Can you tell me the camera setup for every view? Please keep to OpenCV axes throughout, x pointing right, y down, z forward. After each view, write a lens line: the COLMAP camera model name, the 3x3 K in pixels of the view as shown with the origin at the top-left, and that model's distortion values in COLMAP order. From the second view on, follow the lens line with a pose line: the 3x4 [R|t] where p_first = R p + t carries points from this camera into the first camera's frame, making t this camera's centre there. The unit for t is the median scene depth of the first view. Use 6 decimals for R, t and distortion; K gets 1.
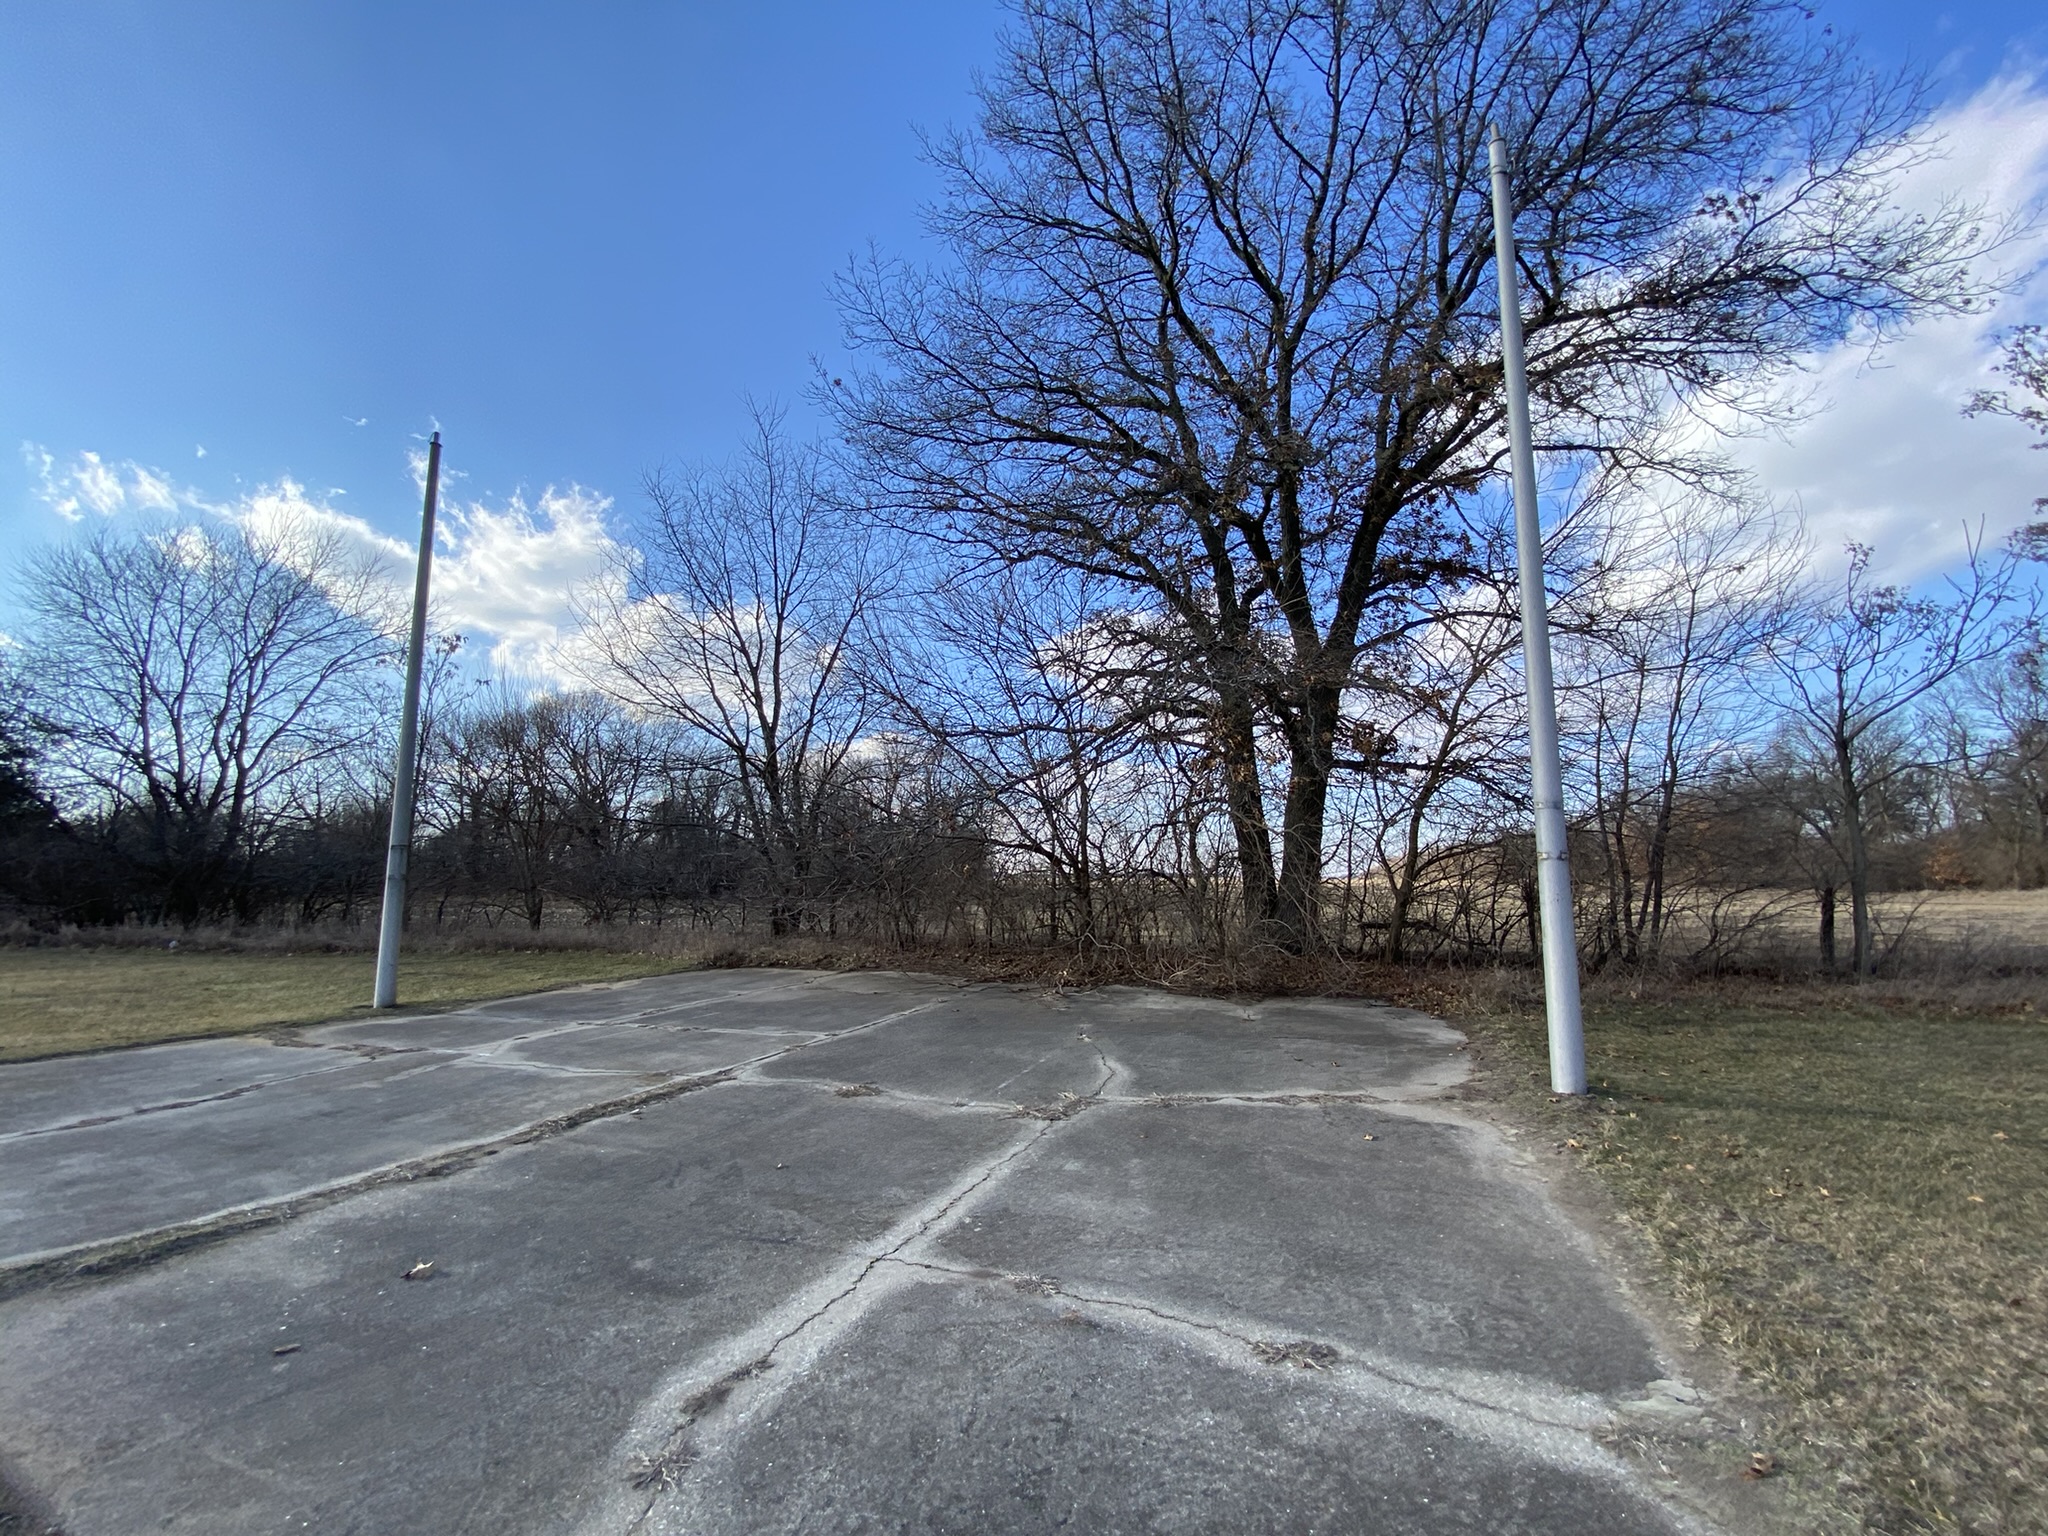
lens RADIAL K [[834.1, 0, 1024.0], [0, 834.1, 768.0], [0, 0, 1]] dist [0.008998, -0.017049]
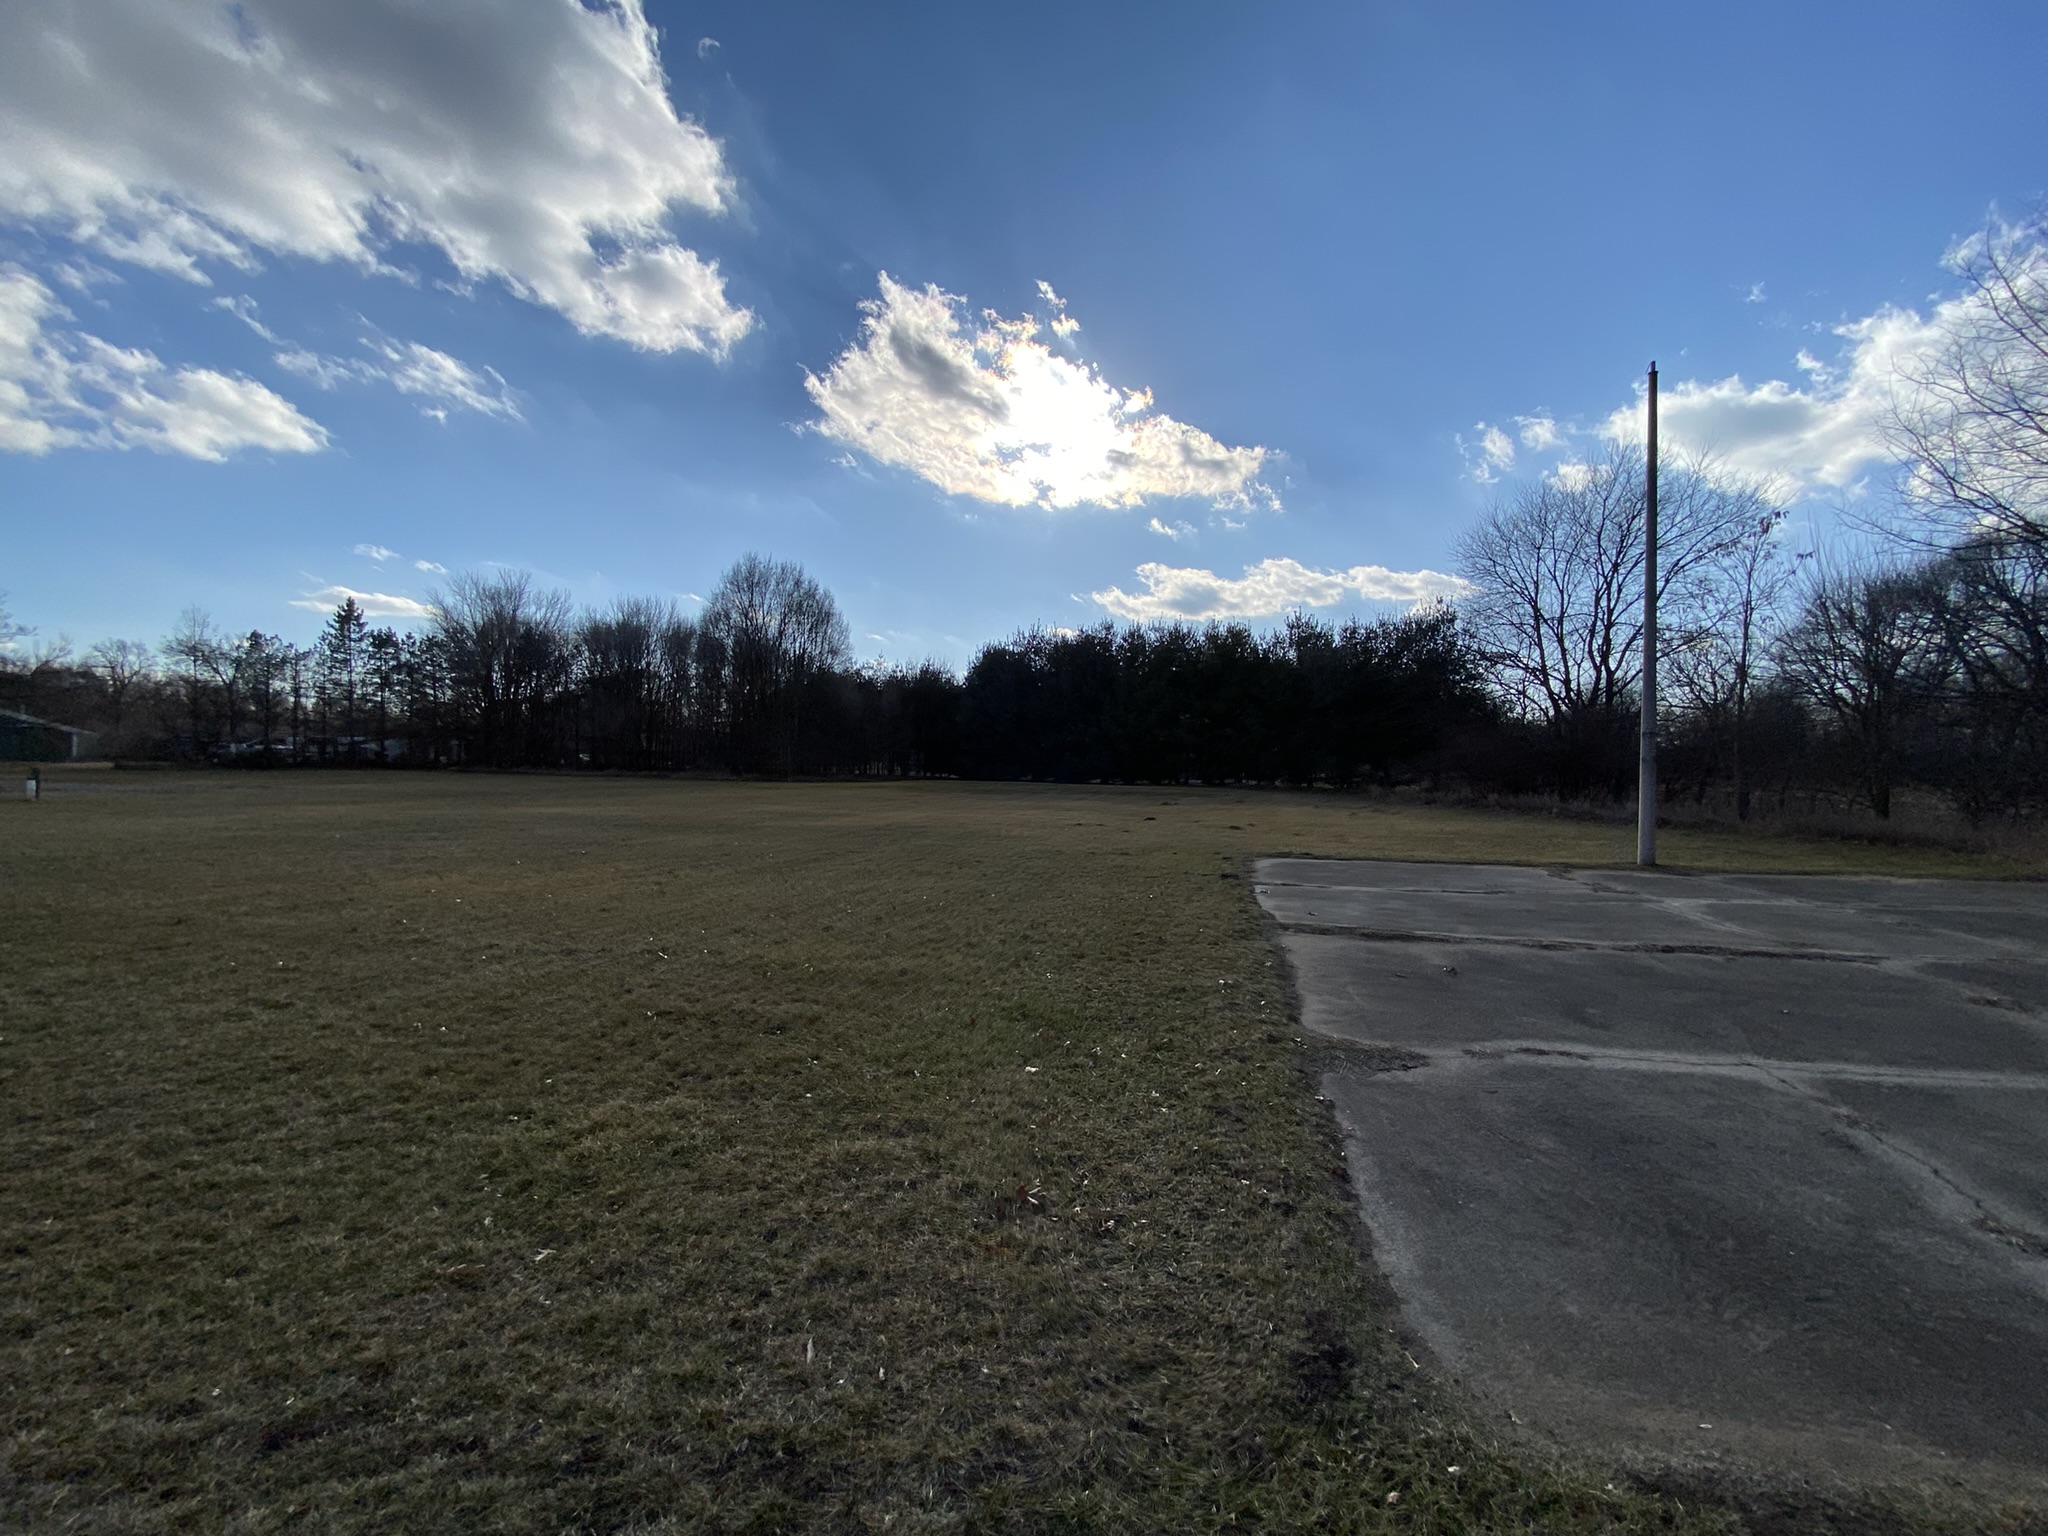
lens RADIAL K [[820.2, 0, 1025.8], [0, 820.2, 783.0], [0, 0, 1]] dist [-0.001633, -0.000138]
pose [[0.151792, 0.034703, -0.987803, 0.174209], [0.116308, 0.991813, 0.052716, -0.000279], [0.981546, -0.122891, 0.146513, -0.032977]]
